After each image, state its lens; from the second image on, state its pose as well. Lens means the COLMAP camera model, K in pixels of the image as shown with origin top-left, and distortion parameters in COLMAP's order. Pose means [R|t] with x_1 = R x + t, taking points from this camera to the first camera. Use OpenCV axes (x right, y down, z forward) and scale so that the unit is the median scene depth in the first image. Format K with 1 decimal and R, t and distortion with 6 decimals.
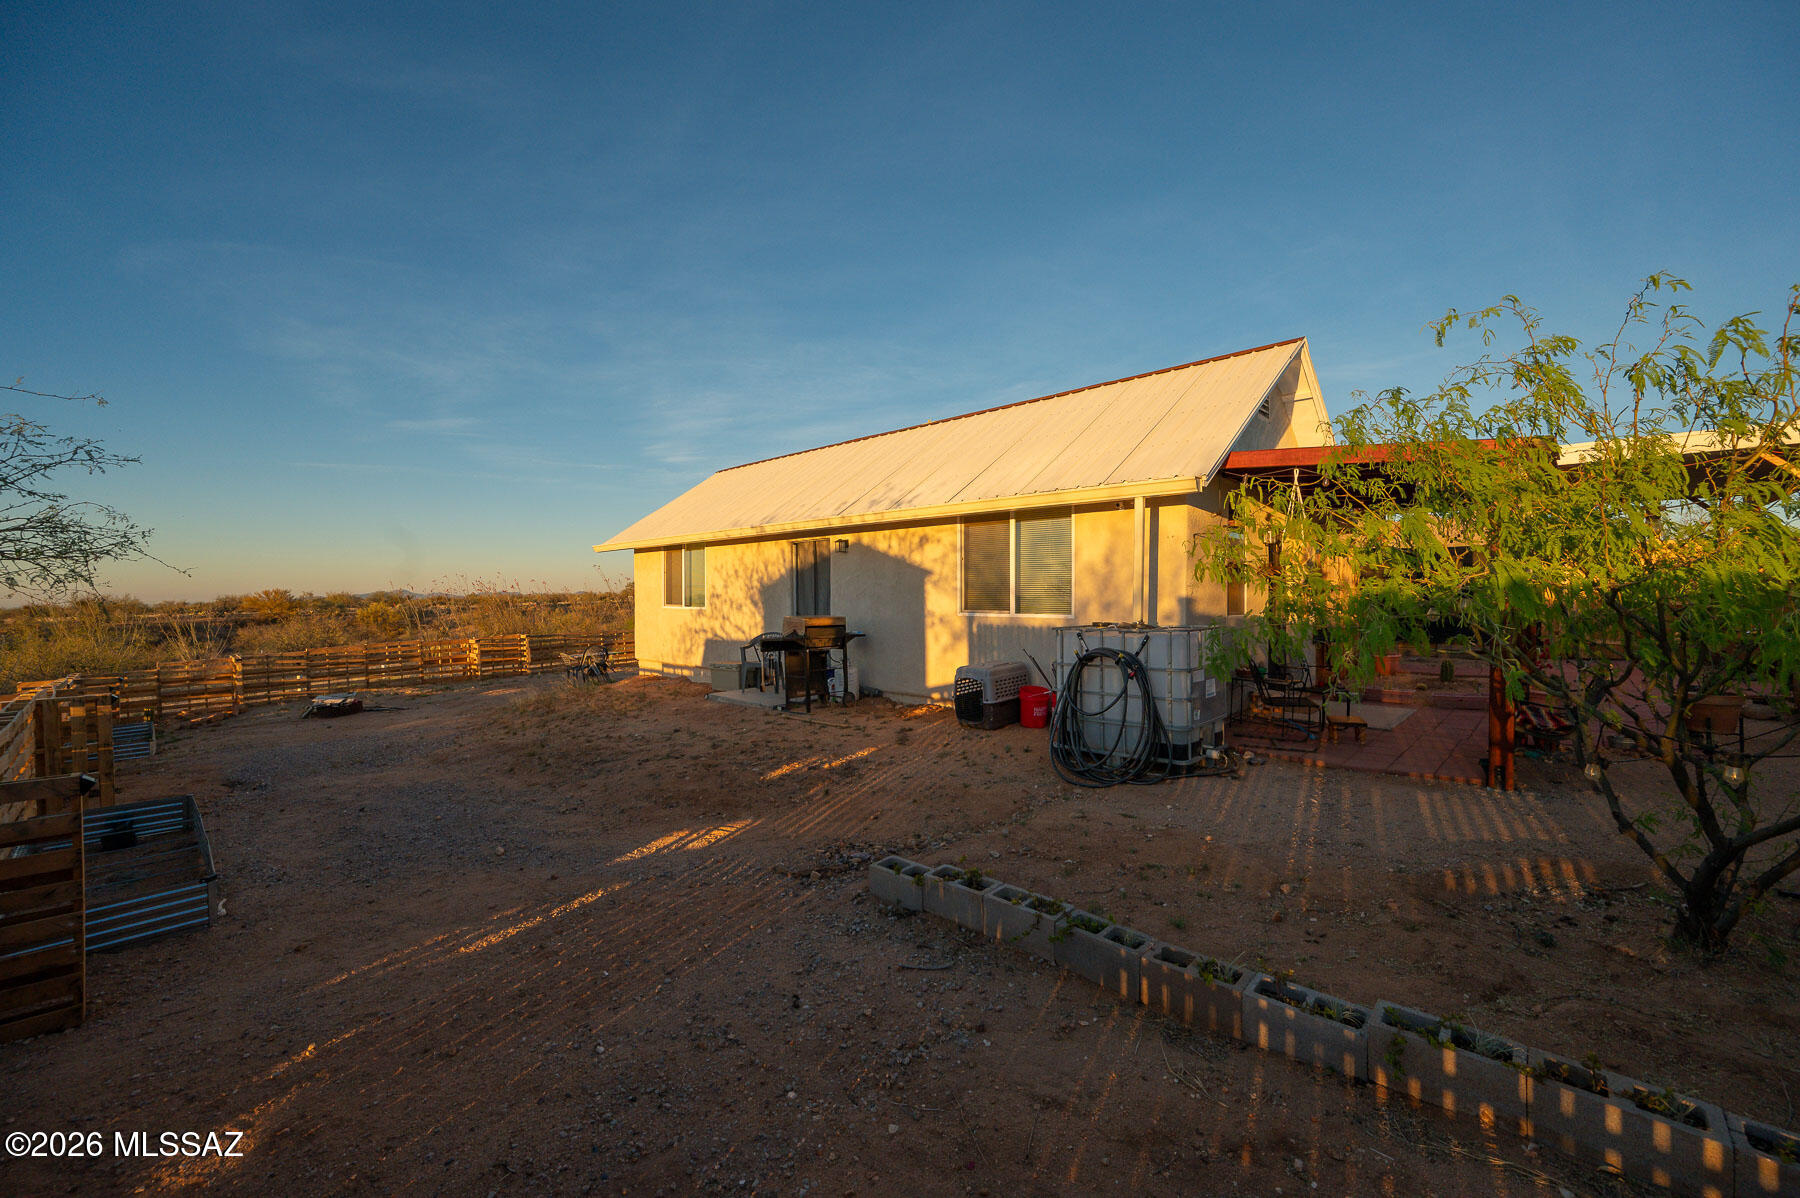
lens RADIAL K [[715.9, 0, 905.7], [0, 715.9, 580.1], [0, 0, 1]] dist [-0.003380, 0.000073]
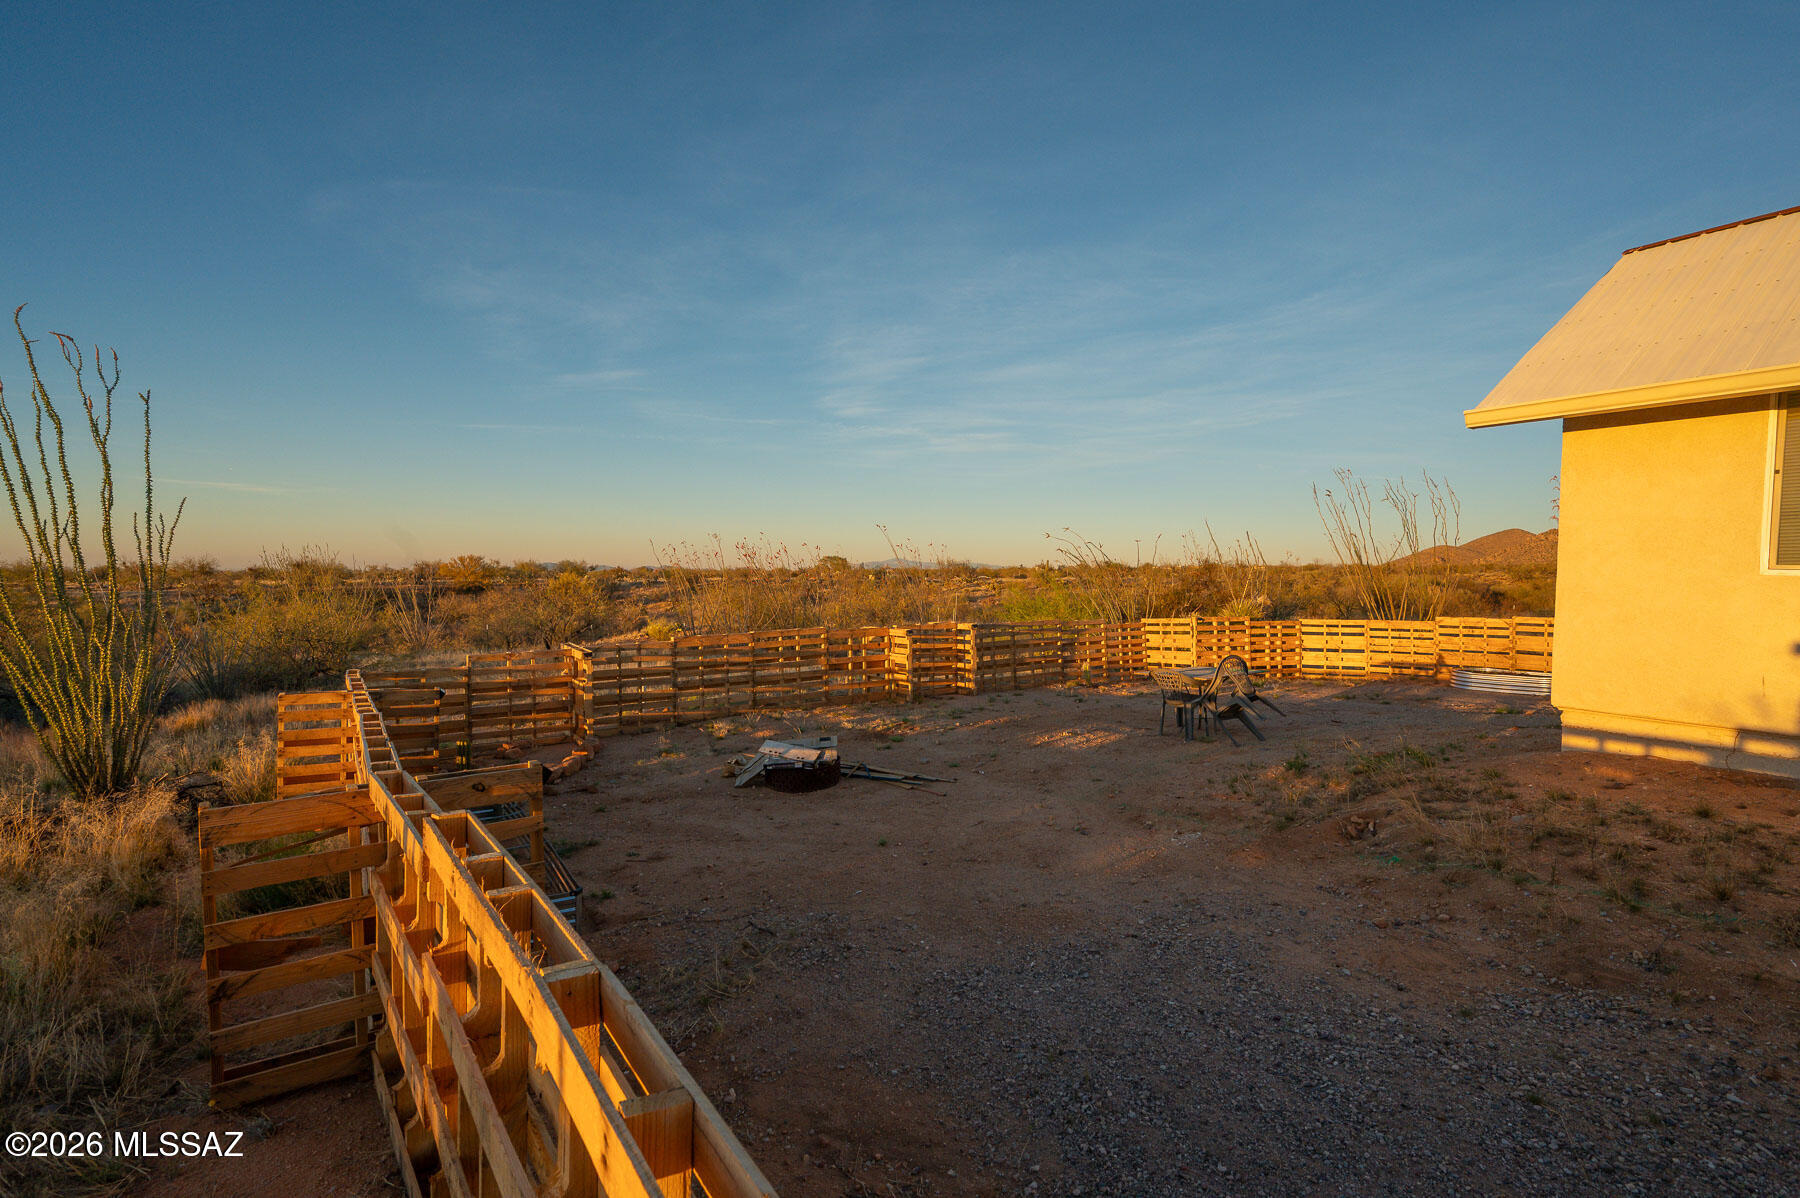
lens RADIAL K [[849.4, 0, 895.1], [0, 849.4, 616.8], [0, 0, 1]] dist [0.000470, 0.000134]
pose [[0.972378, 0.031783, -0.231236, -0.124360], [-0.016019, 0.997437, 0.069736, 0.007239], [0.232860, -0.064105, 0.970395, 0.094173]]
